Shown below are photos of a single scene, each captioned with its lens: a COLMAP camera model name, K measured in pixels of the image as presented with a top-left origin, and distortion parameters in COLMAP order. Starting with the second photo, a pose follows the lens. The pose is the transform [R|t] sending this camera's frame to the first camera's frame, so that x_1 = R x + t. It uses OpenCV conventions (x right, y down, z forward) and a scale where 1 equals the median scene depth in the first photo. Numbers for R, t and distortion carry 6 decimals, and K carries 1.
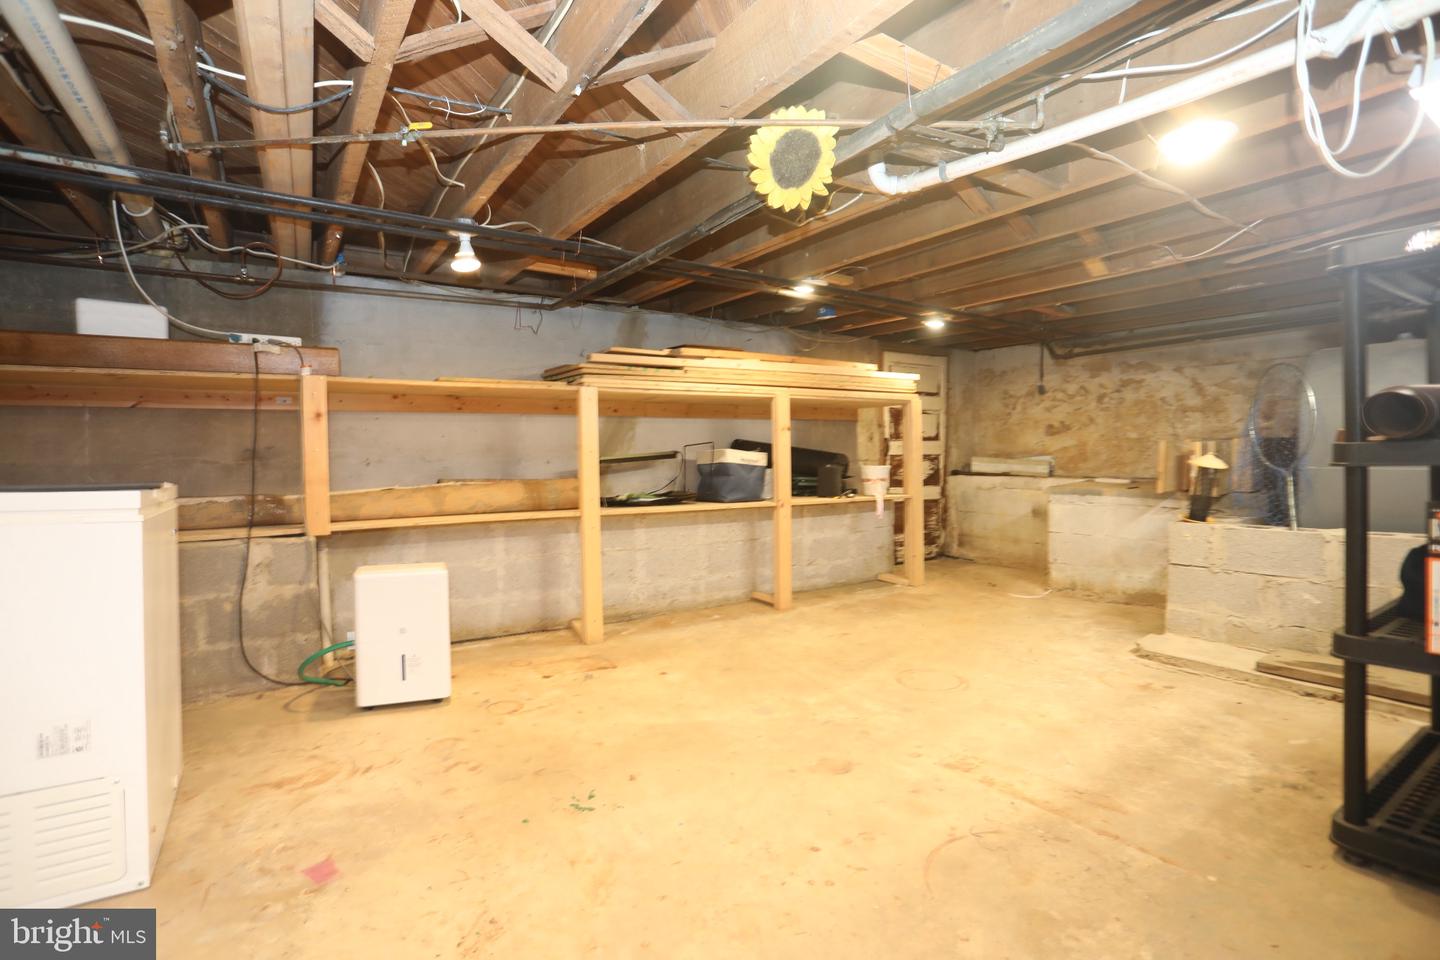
lens RADIAL K [[701.7, 0, 720.0], [0, 701.7, 480.0], [0, 0, 1]] dist [-0.064823, 0.025556]
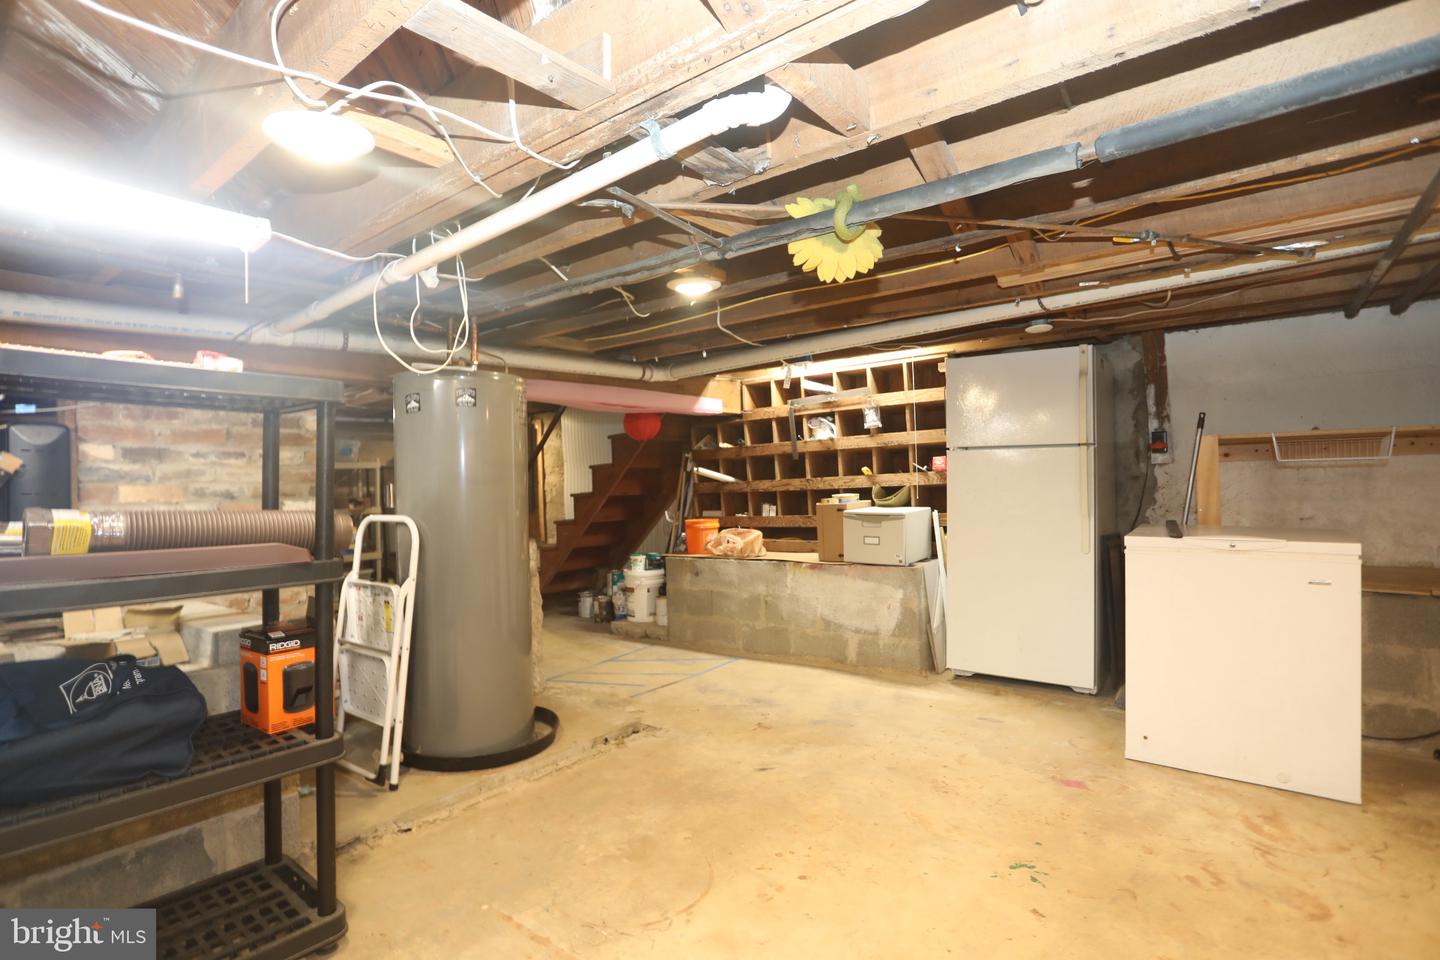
lens RADIAL K [[701.7, 0, 720.0], [0, 701.7, 480.0], [0, 0, 1]] dist [-0.064823, 0.025556]
pose [[-0.949098, 0.033783, -0.313165, 0.584373], [0.023891, 0.999089, 0.035372, -0.180460], [0.314075, 0.026090, -0.949040, 1.943457]]
